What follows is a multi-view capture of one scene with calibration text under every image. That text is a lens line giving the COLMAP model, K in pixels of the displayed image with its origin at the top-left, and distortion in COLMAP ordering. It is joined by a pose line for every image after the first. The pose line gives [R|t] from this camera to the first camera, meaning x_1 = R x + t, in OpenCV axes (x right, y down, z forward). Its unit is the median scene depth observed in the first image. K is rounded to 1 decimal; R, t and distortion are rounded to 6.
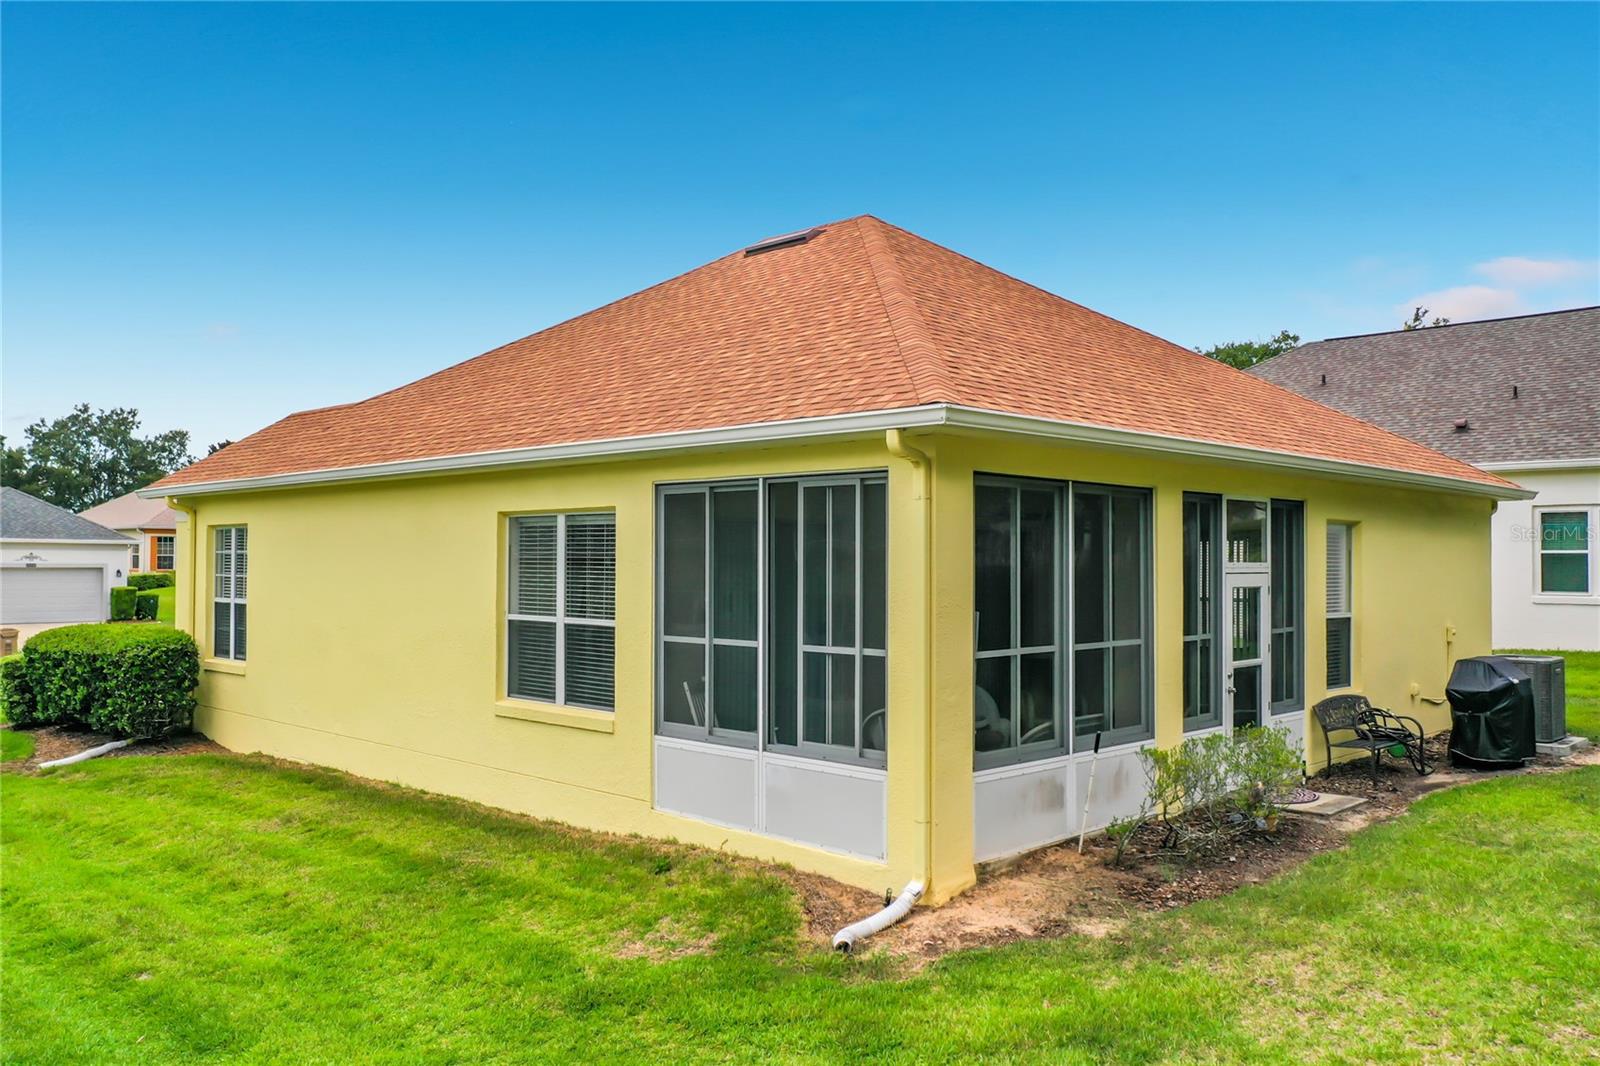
lens RADIAL K [[1267.1, 0, 800.0], [0, 1267.1, 533.0], [0, 0, 1]] dist [-0.005754, -0.001834]
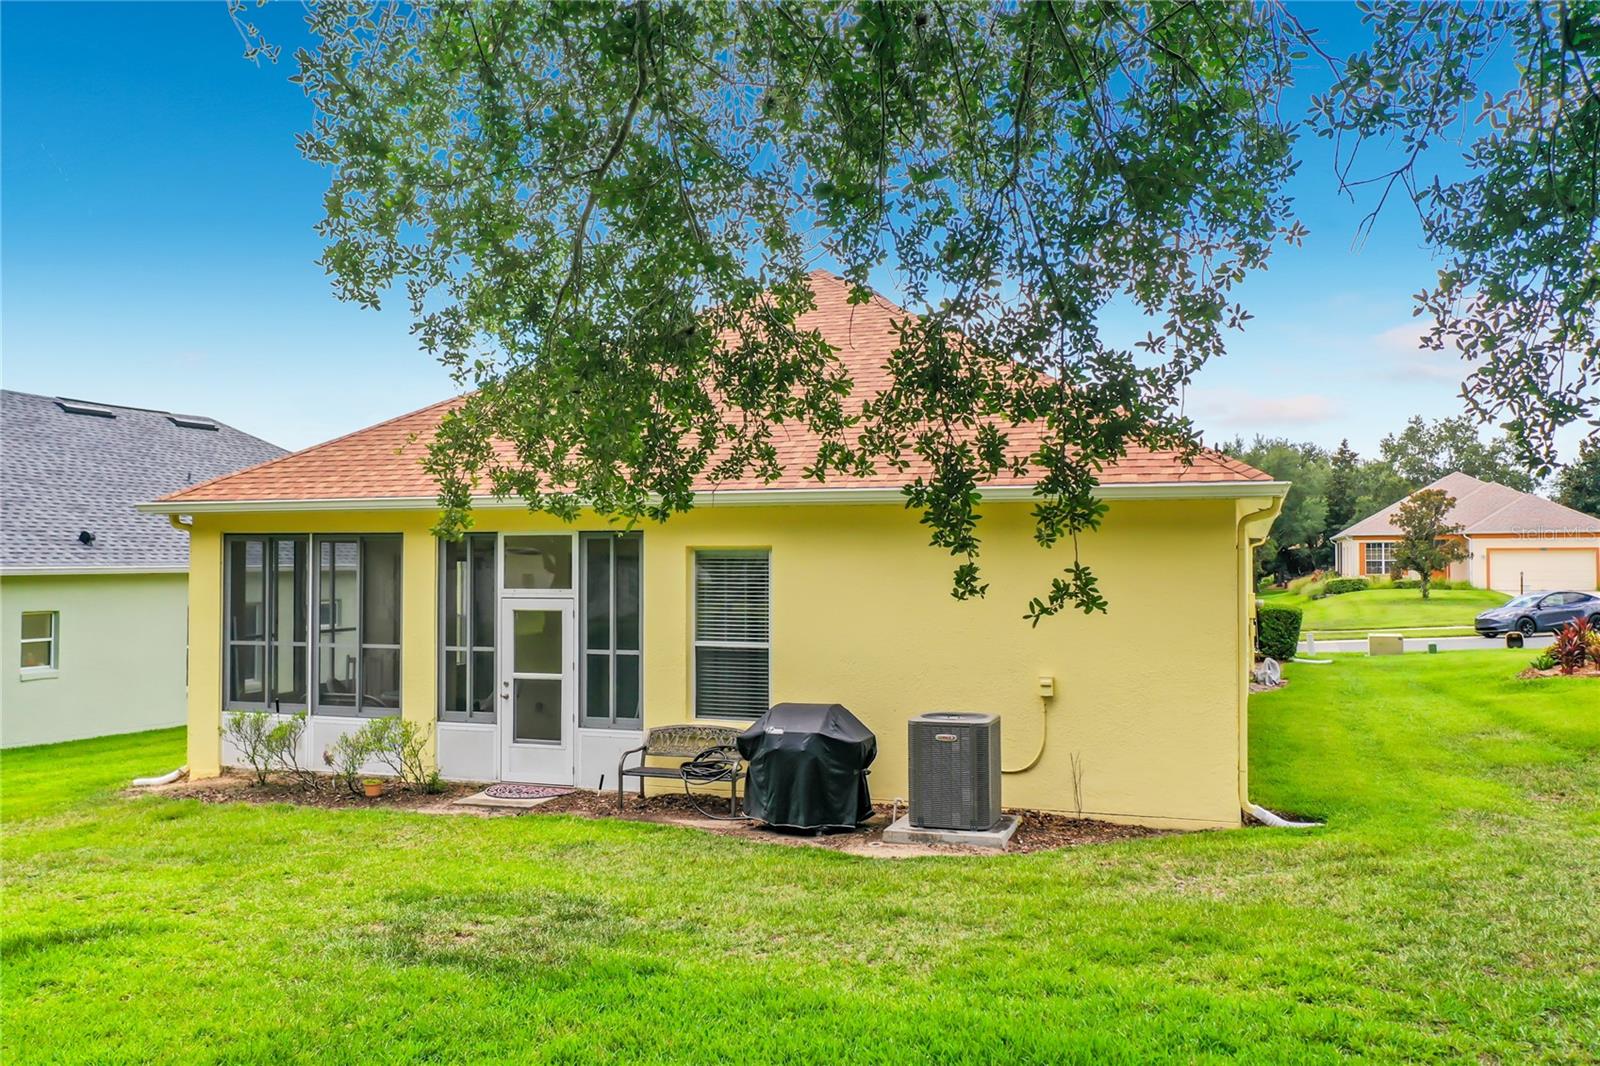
lens RADIAL K [[1267.1, 0, 800.0], [0, 1267.1, 533.0], [0, 0, 1]] dist [-0.005754, -0.001834]
pose [[0.414191, -0.025145, -0.909842, 1.483463], [0.025505, 0.999546, -0.016013, -0.003066], [0.909832, -0.016573, 0.414645, 0.746943]]
